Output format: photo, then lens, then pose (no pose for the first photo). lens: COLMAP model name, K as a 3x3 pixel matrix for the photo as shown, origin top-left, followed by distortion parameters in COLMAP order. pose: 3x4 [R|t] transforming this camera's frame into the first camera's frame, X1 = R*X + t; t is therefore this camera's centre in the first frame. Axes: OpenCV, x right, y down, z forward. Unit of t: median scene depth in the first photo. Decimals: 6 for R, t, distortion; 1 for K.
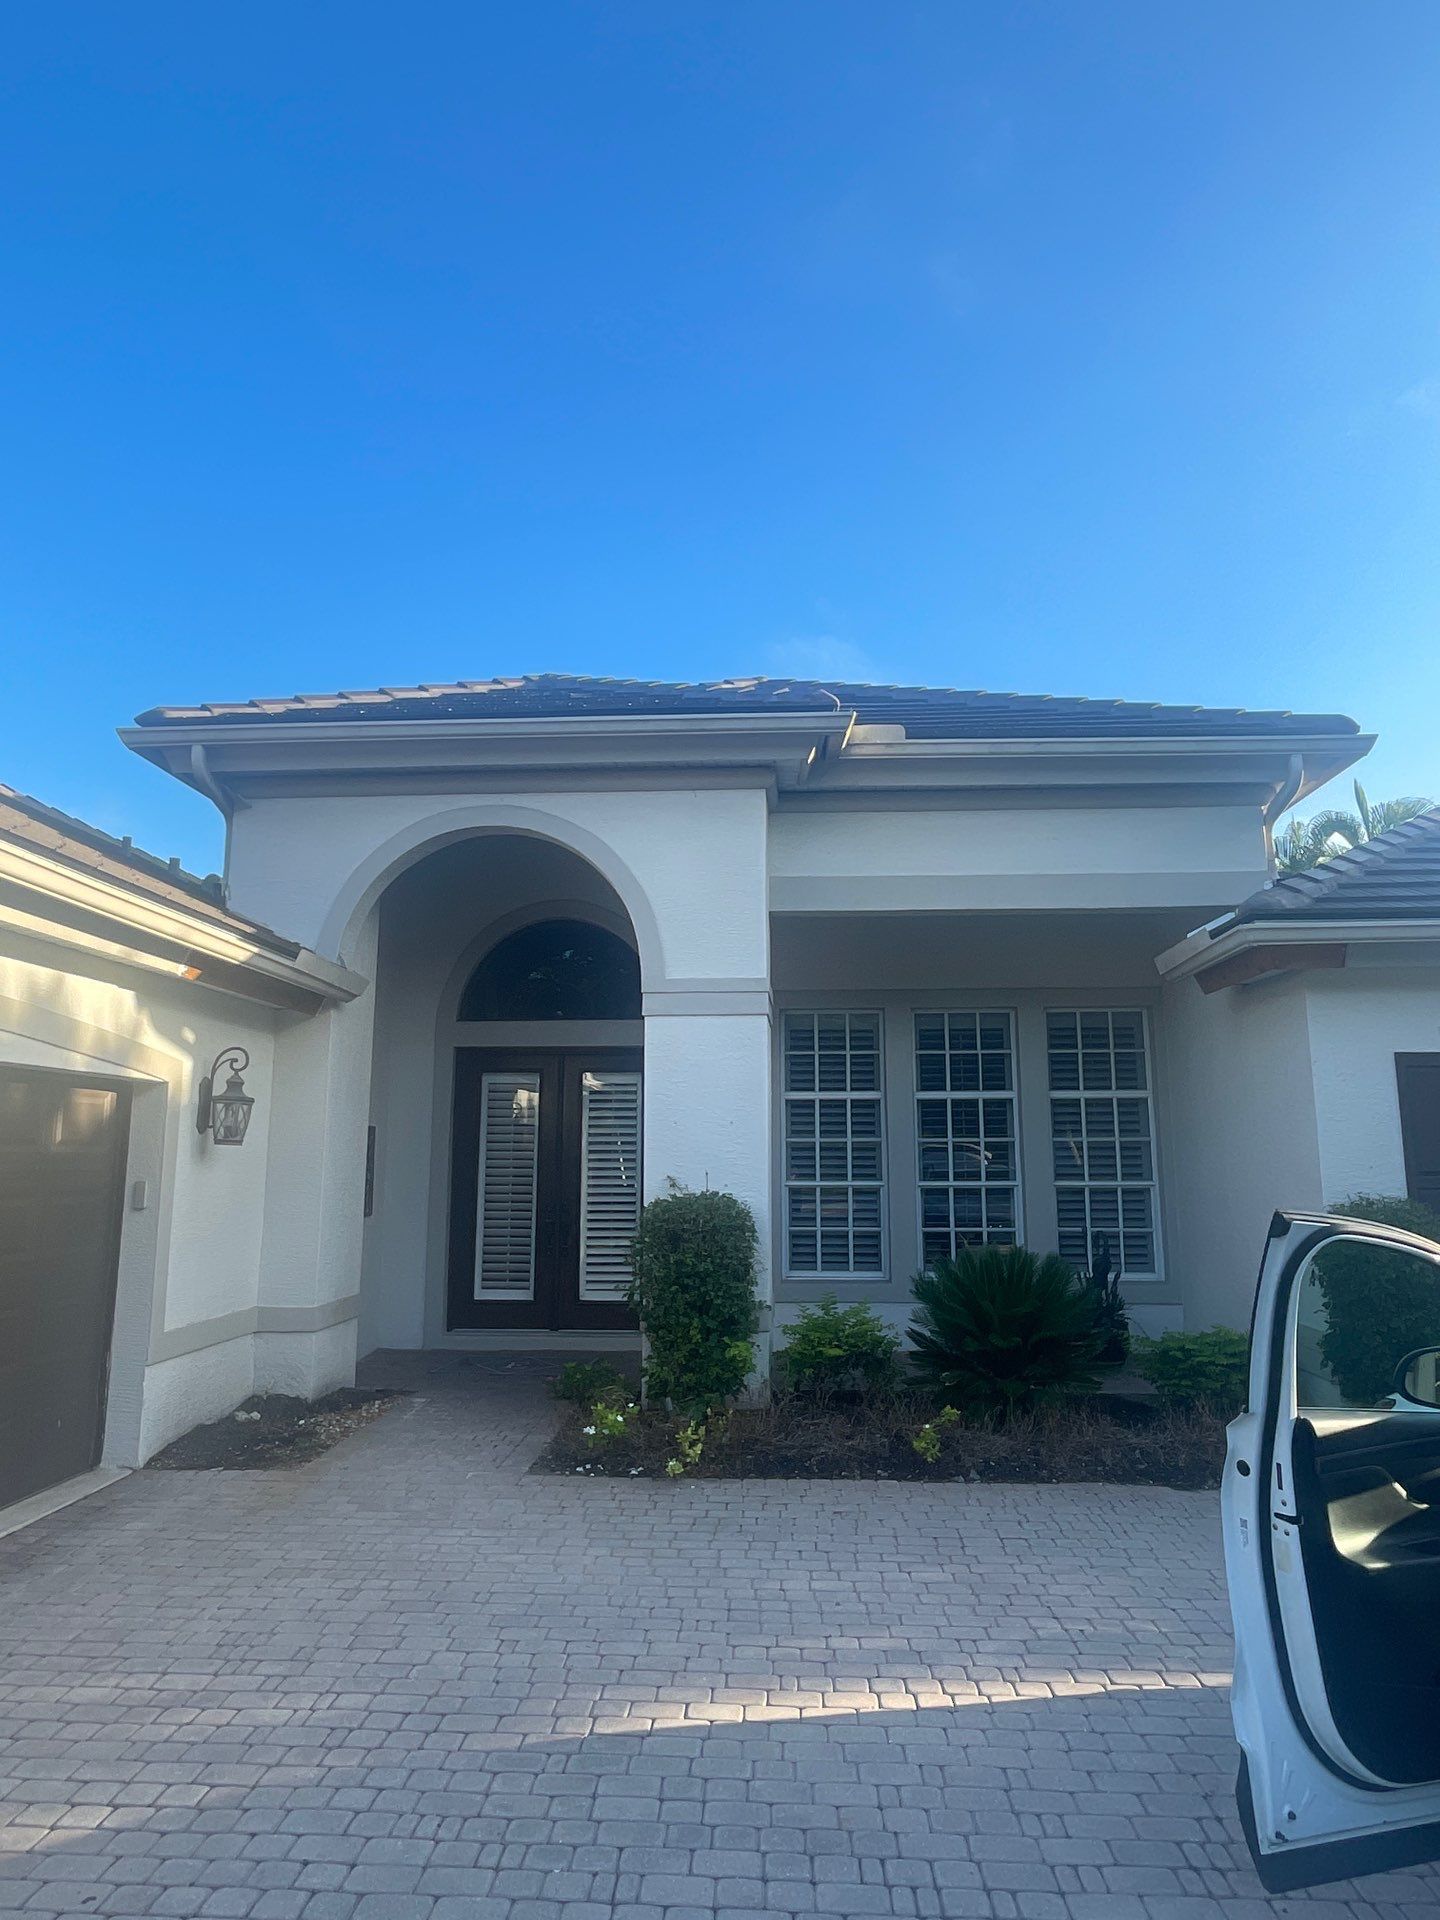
lens RADIAL K [[1215.3, 0, 718.8], [0, 1215.3, 948.7], [0, 0, 1]] dist [-0.006109, -0.000034]
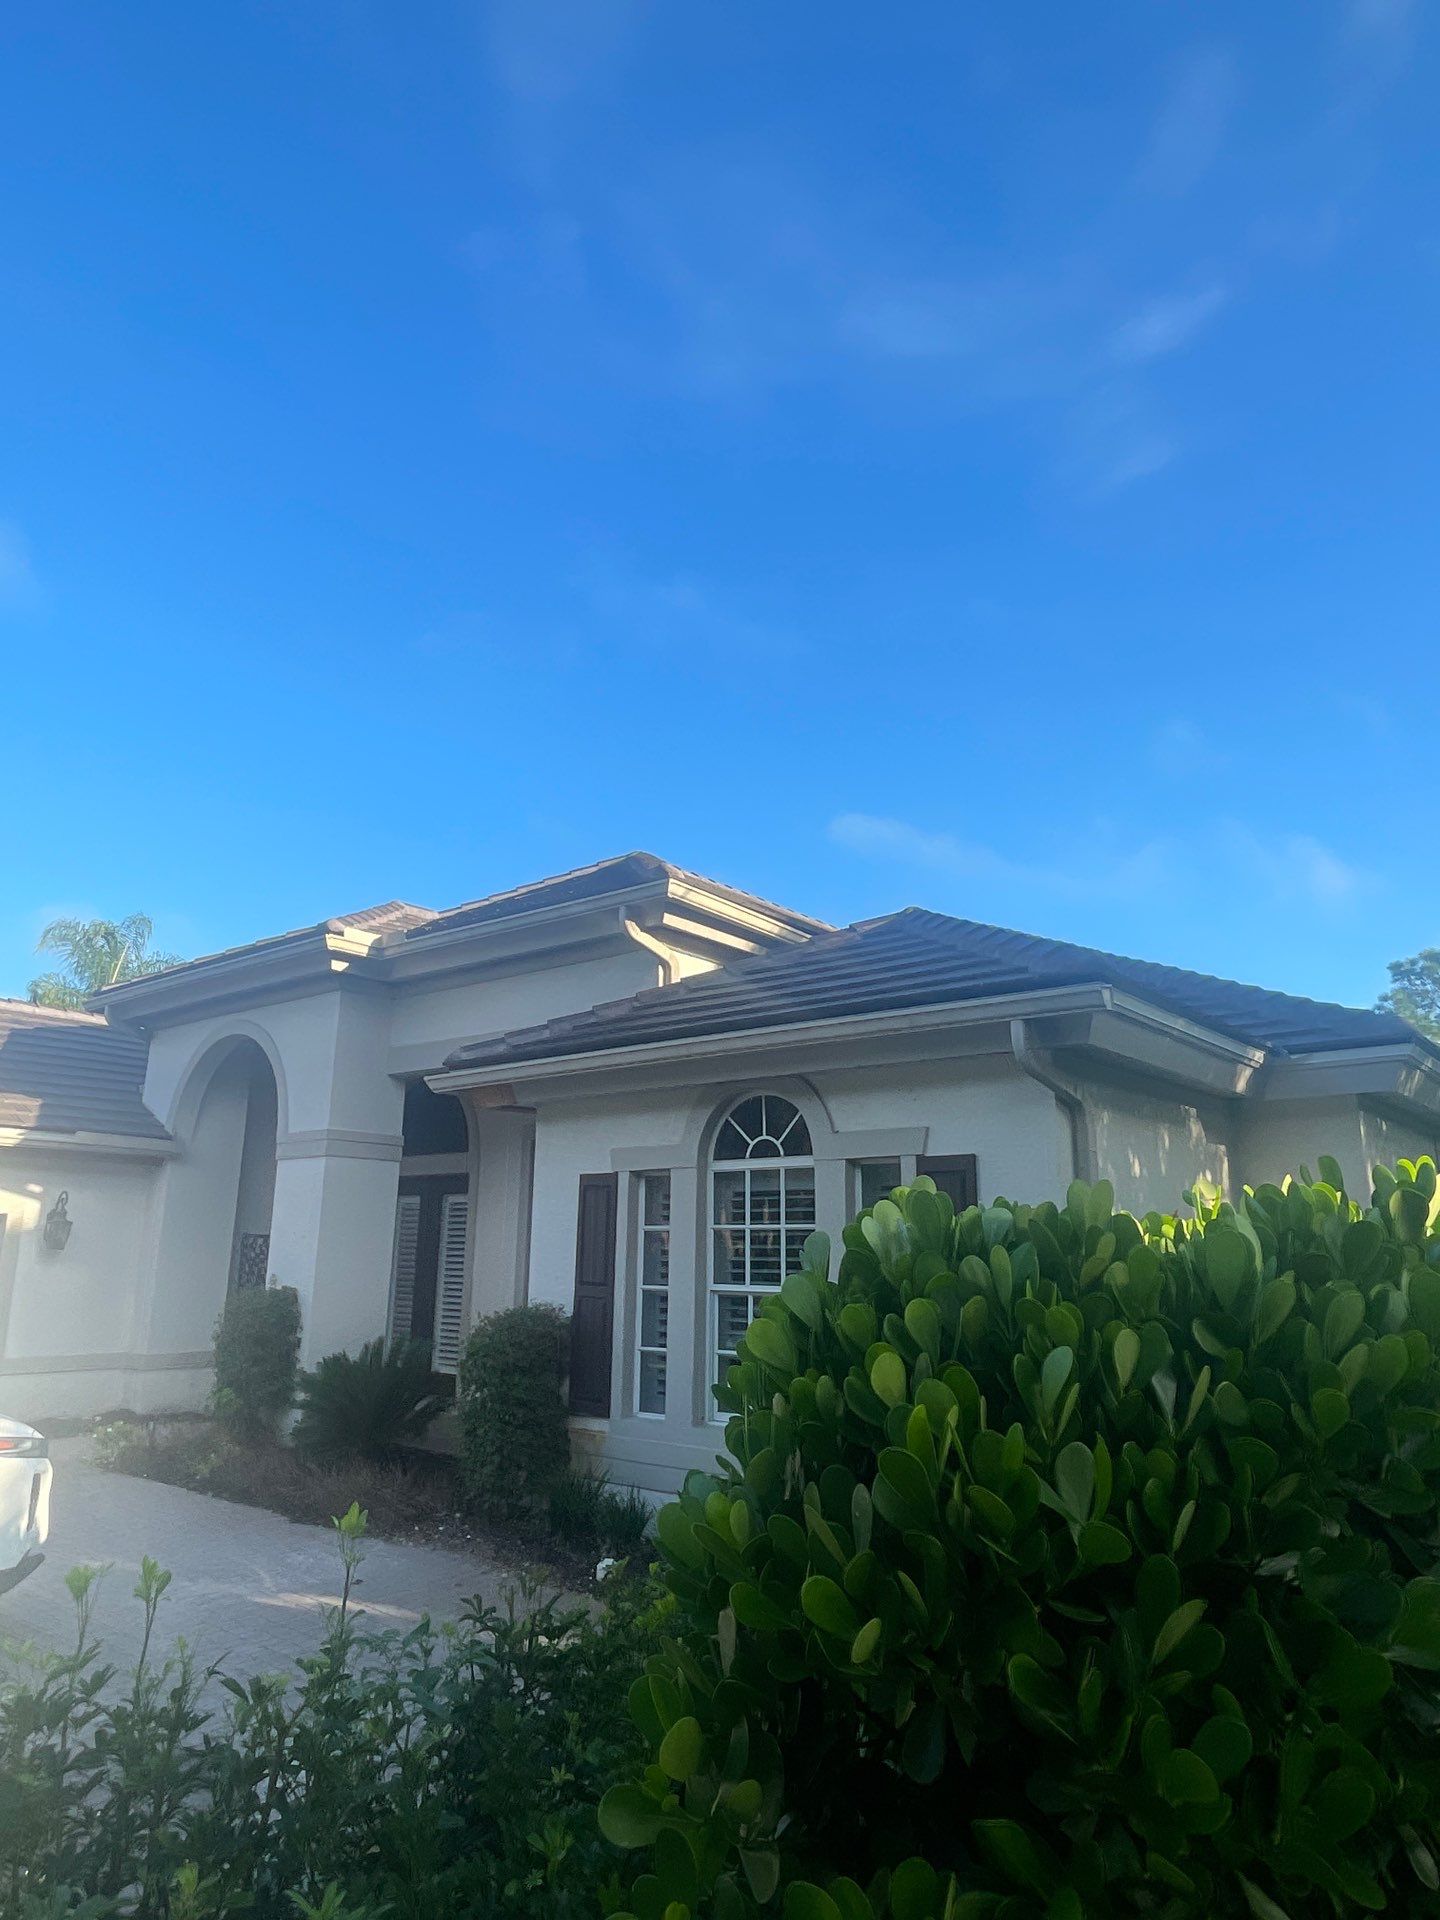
lens RADIAL K [[1215.3, 0, 718.8], [0, 1215.3, 948.7], [0, 0, 1]] dist [-0.006109, -0.000034]
pose [[0.810997, -0.139586, -0.568154, 1.450952], [0.093532, 0.989564, -0.109609, 0.015391], [0.577525, 0.035751, 0.815590, 0.151596]]
